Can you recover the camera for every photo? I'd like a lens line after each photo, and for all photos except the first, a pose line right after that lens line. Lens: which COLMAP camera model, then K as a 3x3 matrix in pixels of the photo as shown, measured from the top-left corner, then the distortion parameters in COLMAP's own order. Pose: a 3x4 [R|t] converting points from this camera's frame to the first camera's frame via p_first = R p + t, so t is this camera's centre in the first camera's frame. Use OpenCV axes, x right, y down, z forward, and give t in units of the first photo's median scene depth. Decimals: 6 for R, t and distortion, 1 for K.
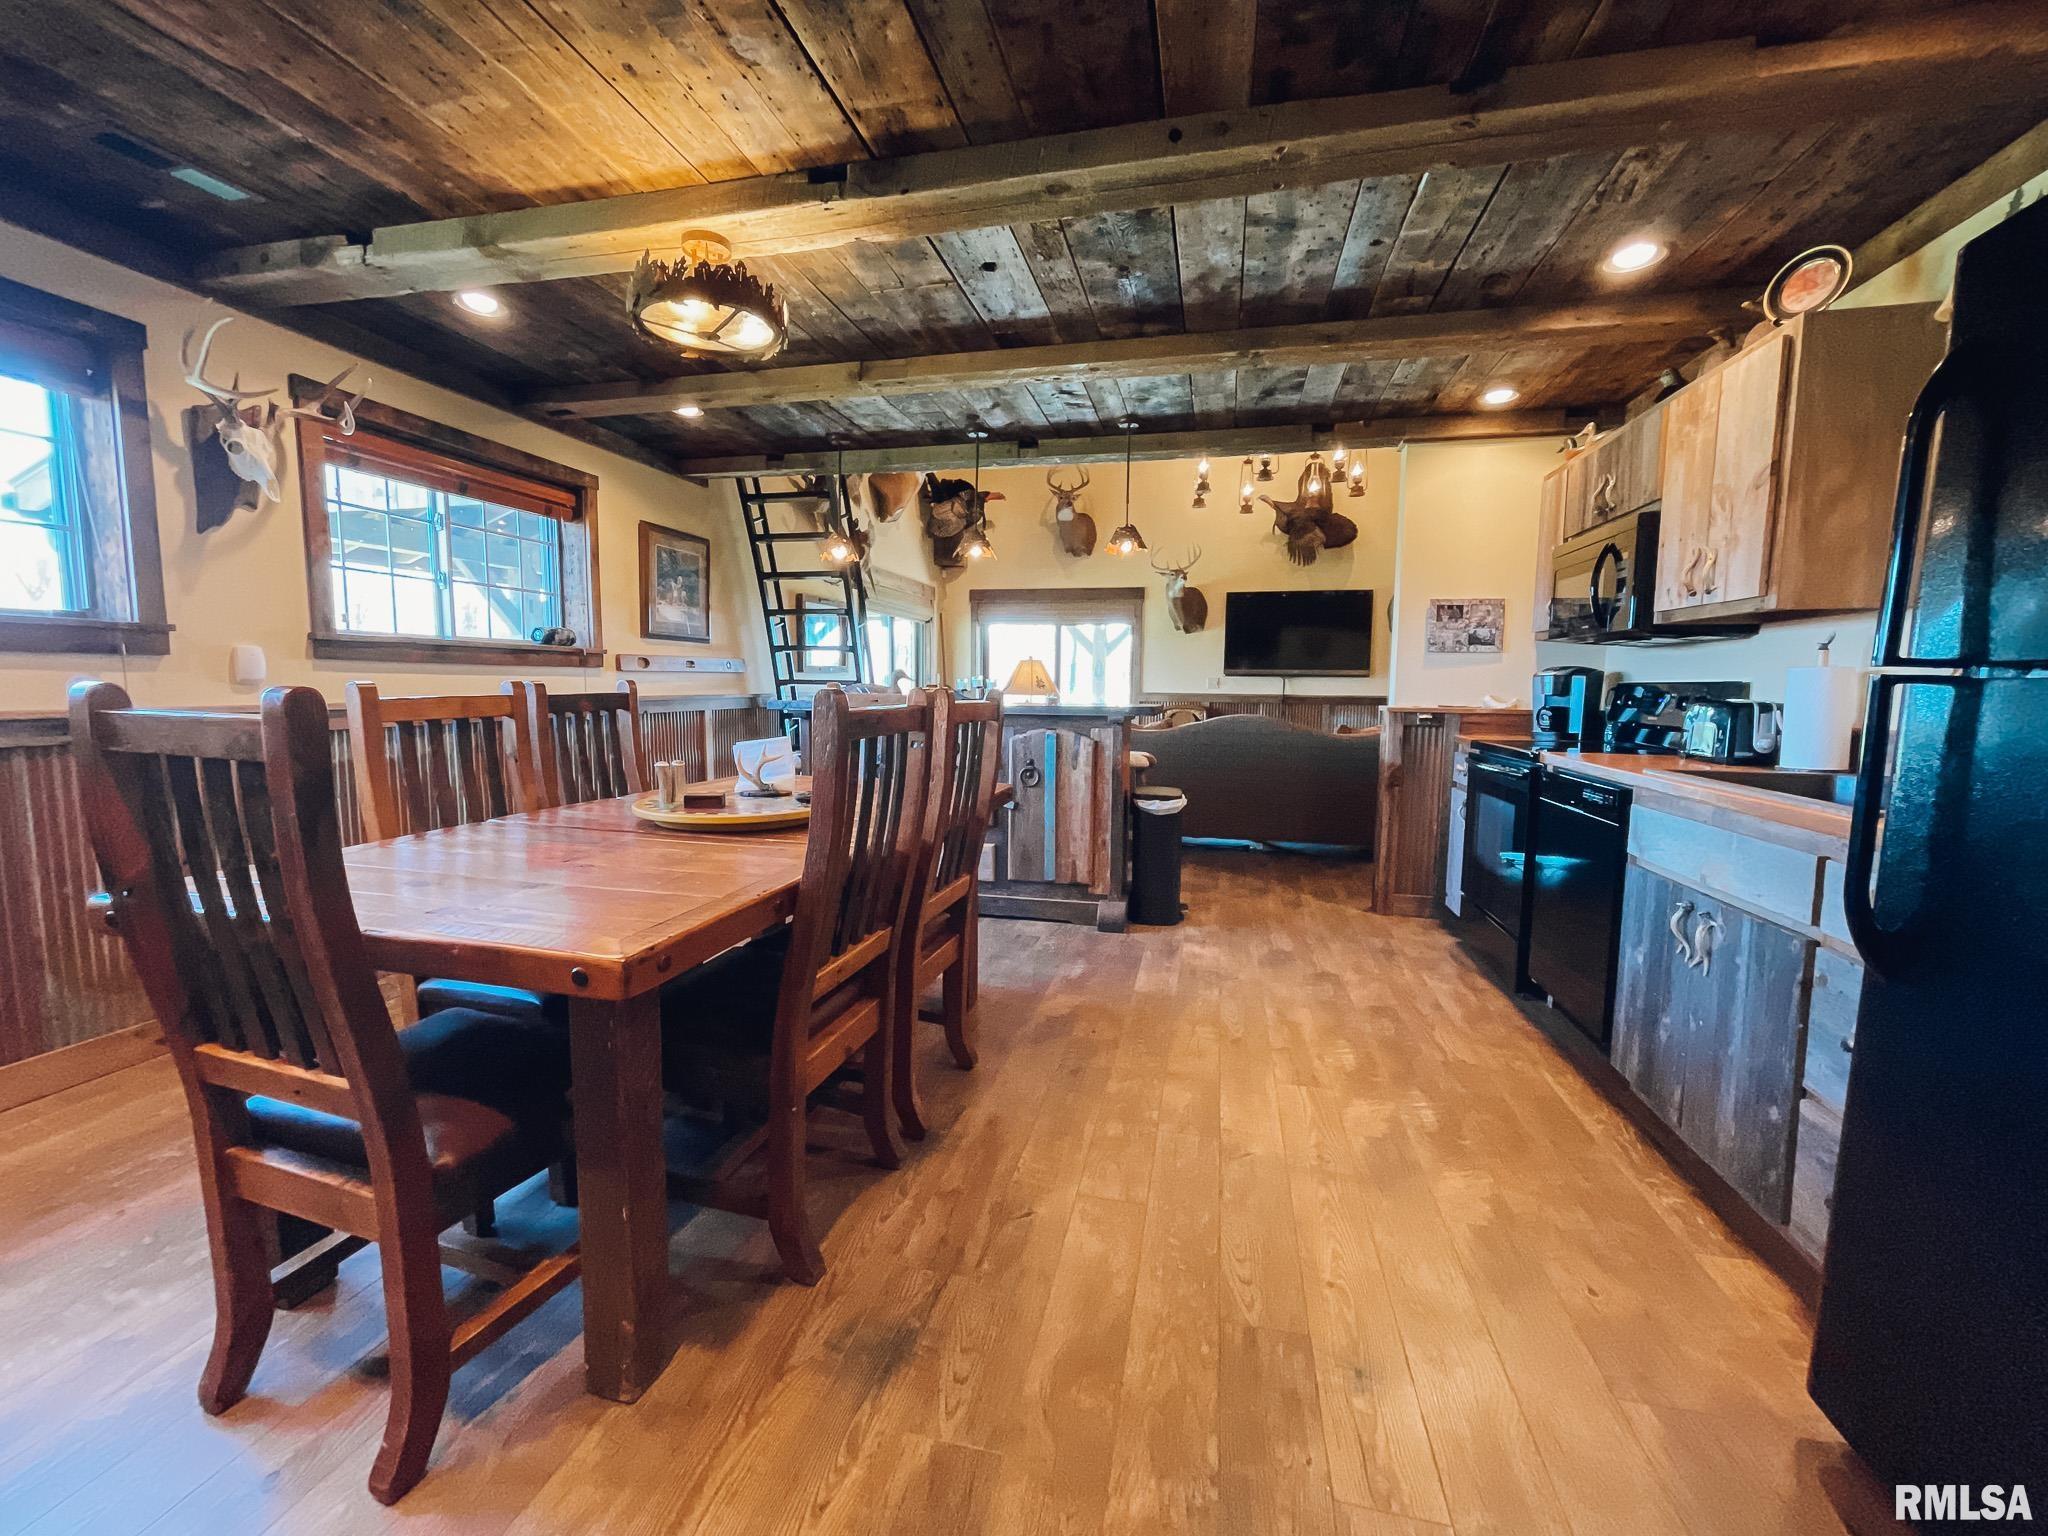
lens RADIAL K [[818.1, 0, 1024.0], [0, 818.1, 768.0], [0, 0, 1]] dist [-0.000165, -0.000091]
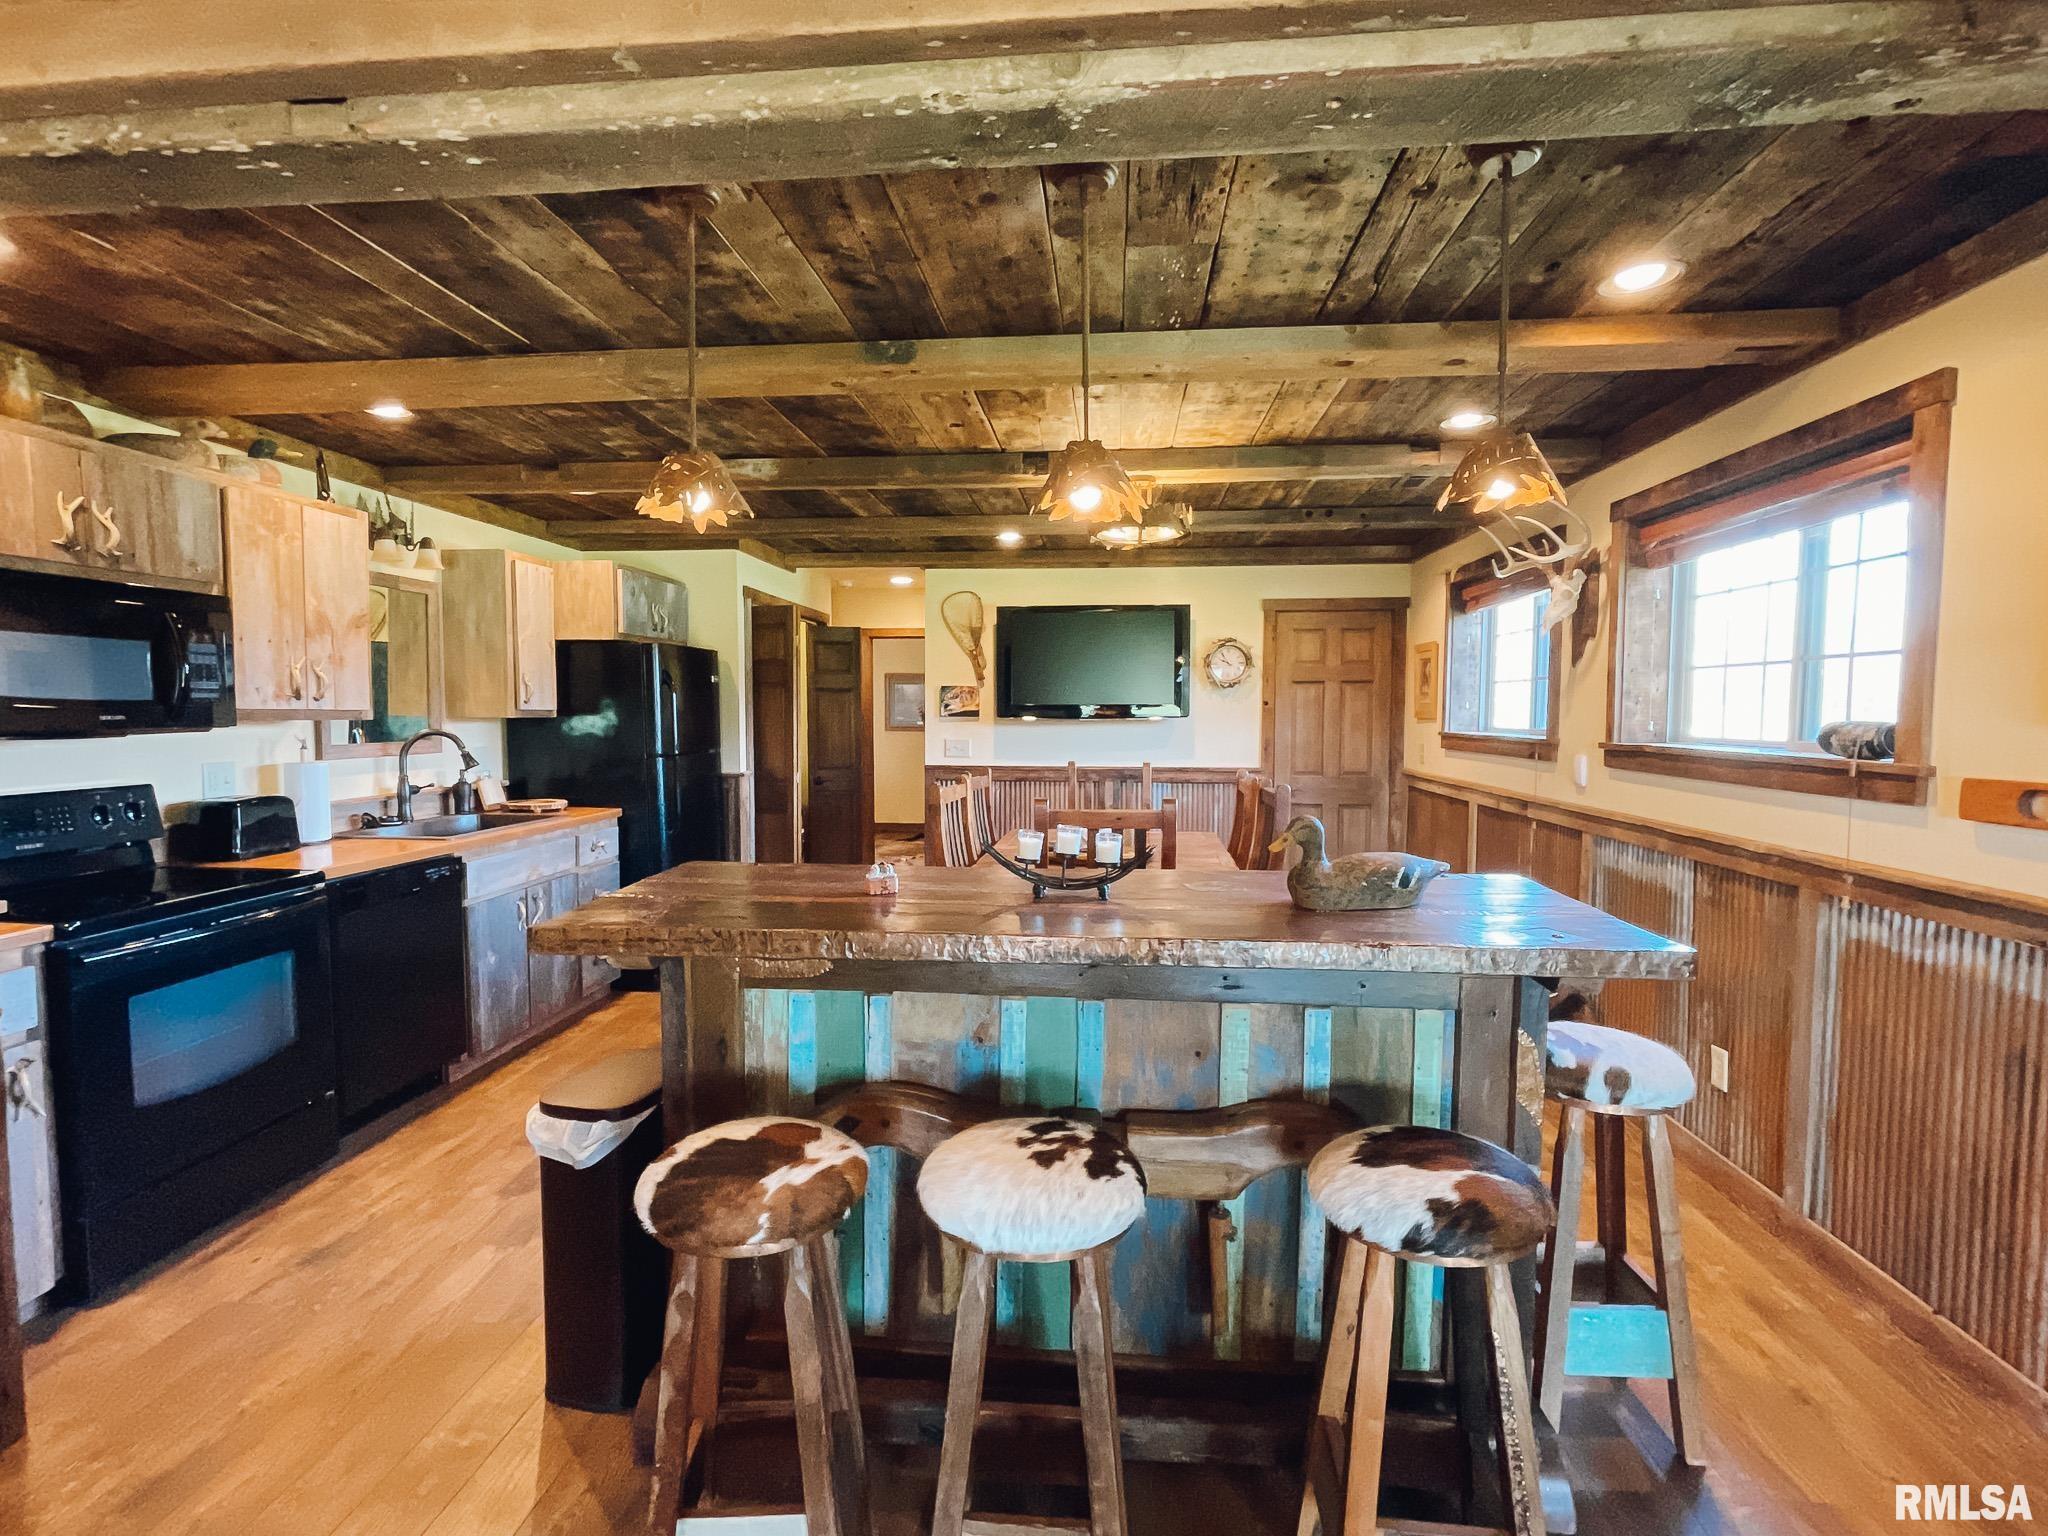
lens RADIAL K [[954.8, 0, 1024.0], [0, 954.8, 768.0], [0, 0, 1]] dist [-0.000120, 0.000034]
pose [[-0.989584, -0.004720, -0.143877, 0.037051], [-0.028127, 0.986538, 0.161093, -0.239698], [0.141180, 0.163462, -0.976396, 1.623823]]
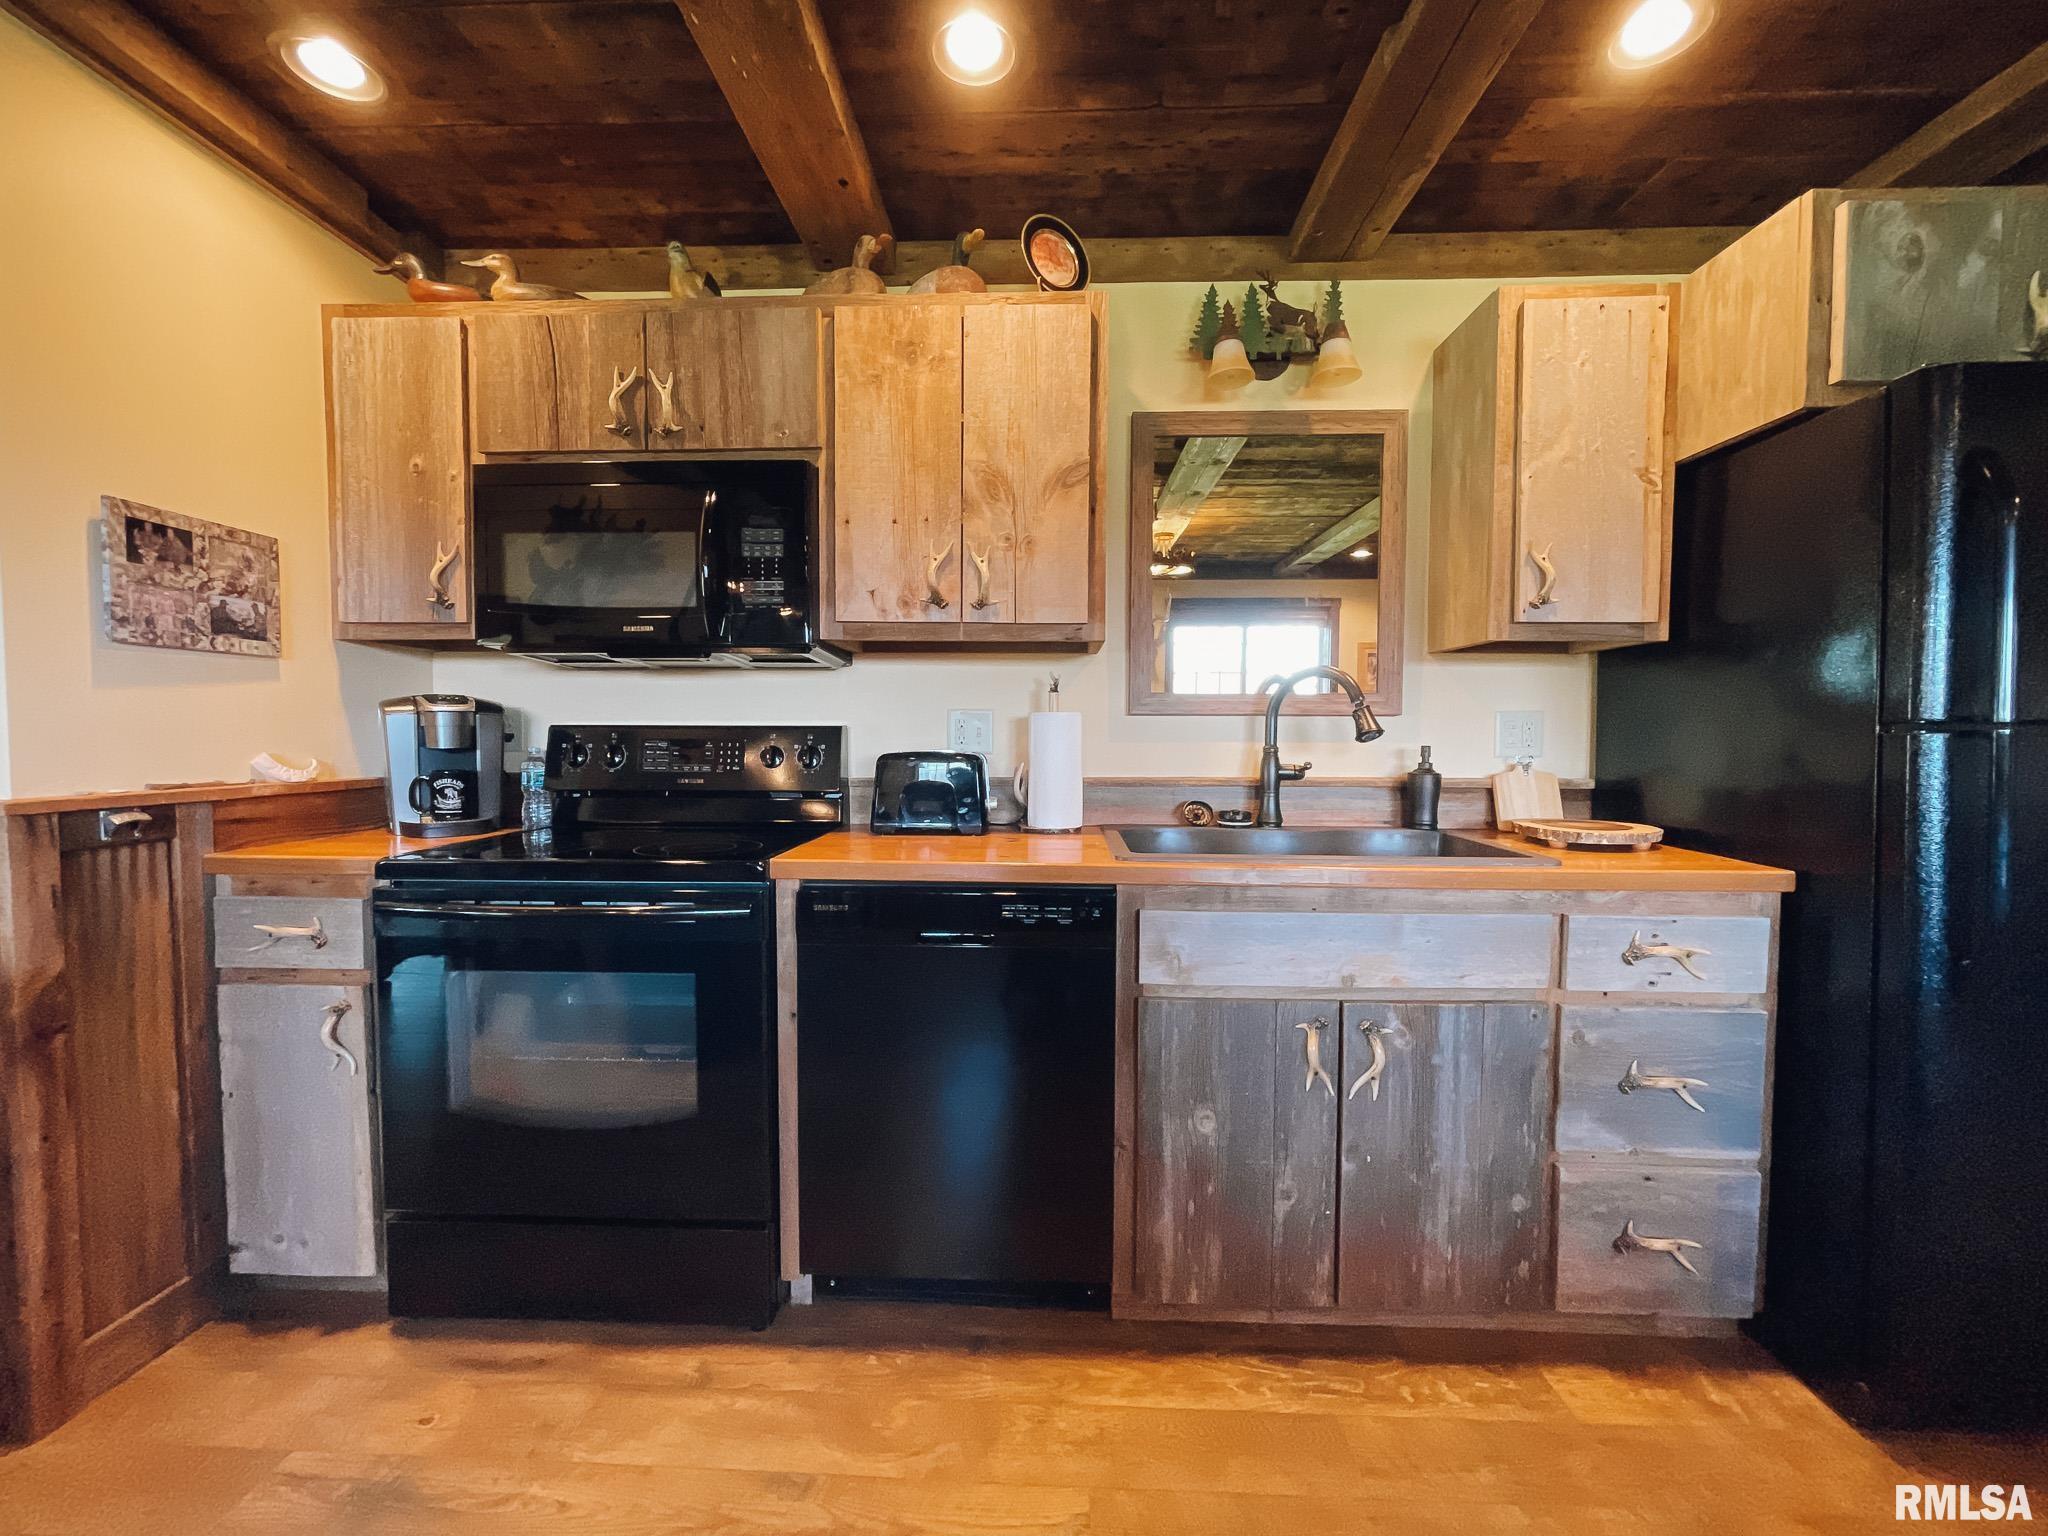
lens RADIAL K [[818.1, 0, 1024.0], [0, 818.1, 768.0], [0, 0, 1]] dist [-0.000165, -0.000091]
pose [[-0.186031, -0.053150, 0.981105, 0.066771], [0.096640, 0.992704, 0.072102, -0.079970], [-0.977780, 0.108227, -0.179538, 0.740533]]
